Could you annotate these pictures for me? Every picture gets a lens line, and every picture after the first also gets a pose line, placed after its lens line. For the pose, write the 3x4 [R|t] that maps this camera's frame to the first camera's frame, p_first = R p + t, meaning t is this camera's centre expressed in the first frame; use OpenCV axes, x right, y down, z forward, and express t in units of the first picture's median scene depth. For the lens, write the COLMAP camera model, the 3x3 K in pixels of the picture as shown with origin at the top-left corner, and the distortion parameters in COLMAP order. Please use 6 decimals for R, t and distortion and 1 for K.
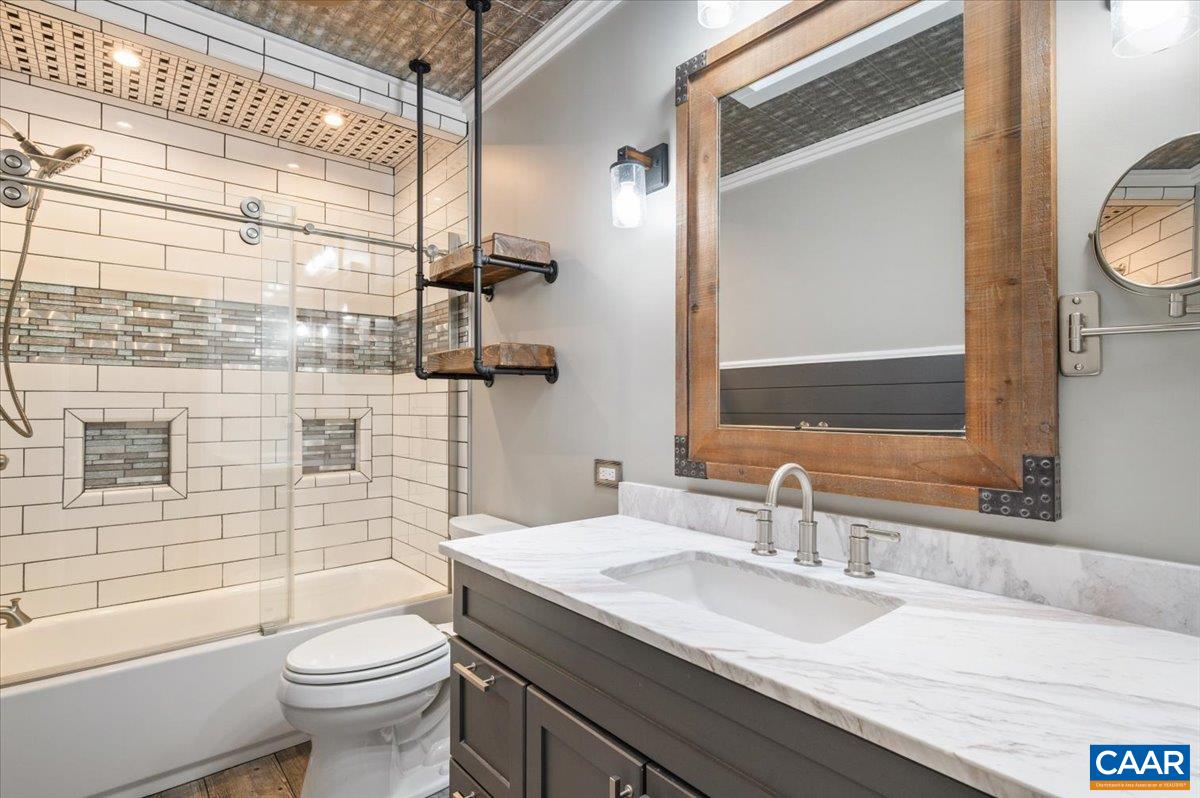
lens RADIAL K [[576.7, 0, 600.0], [0, 576.7, 399.0], [0, 0, 1]] dist [-0.000733, 0.000004]
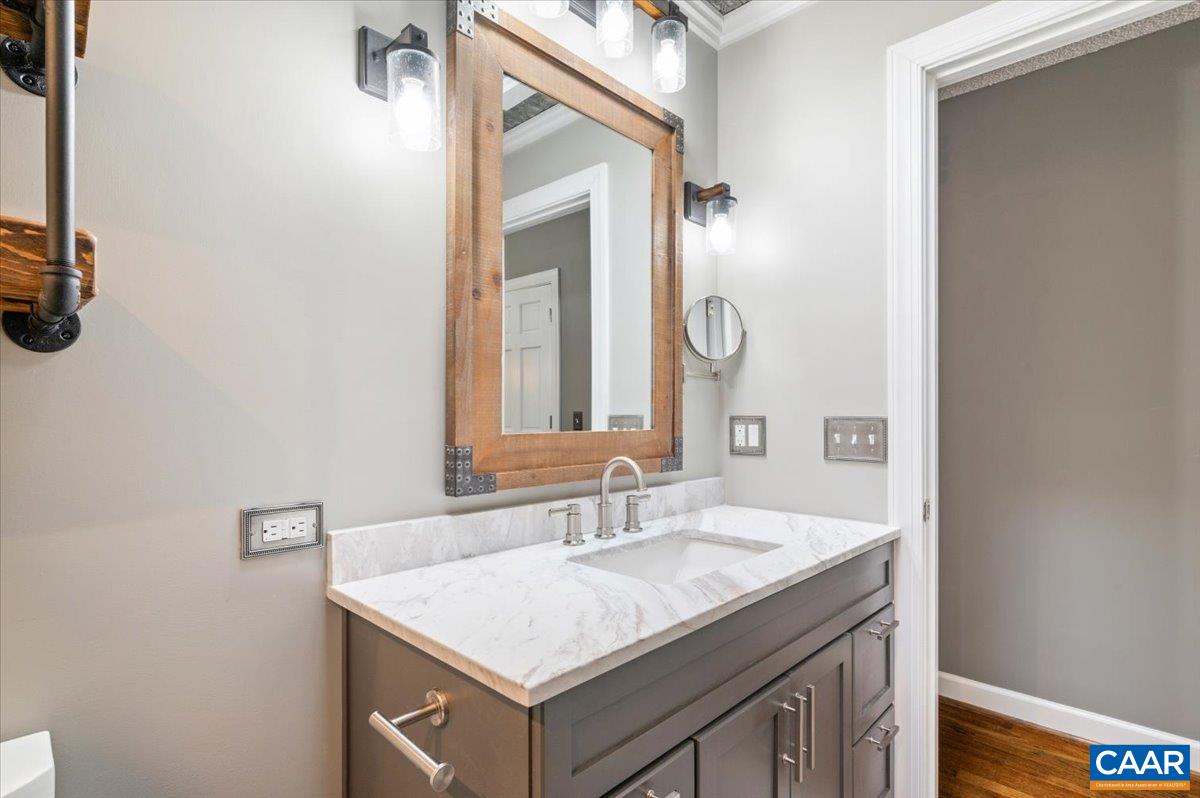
lens RADIAL K [[583.7, 0, 598.5], [0, 583.7, 412.1], [0, 0, 1]] dist [0.000001, -0.000143]
pose [[-0.090321, -0.000470, 0.995913, -0.884832], [-0.013531, 0.999908, -0.000756, 0.017048], [-0.995821, -0.013544, -0.090319, 1.125519]]
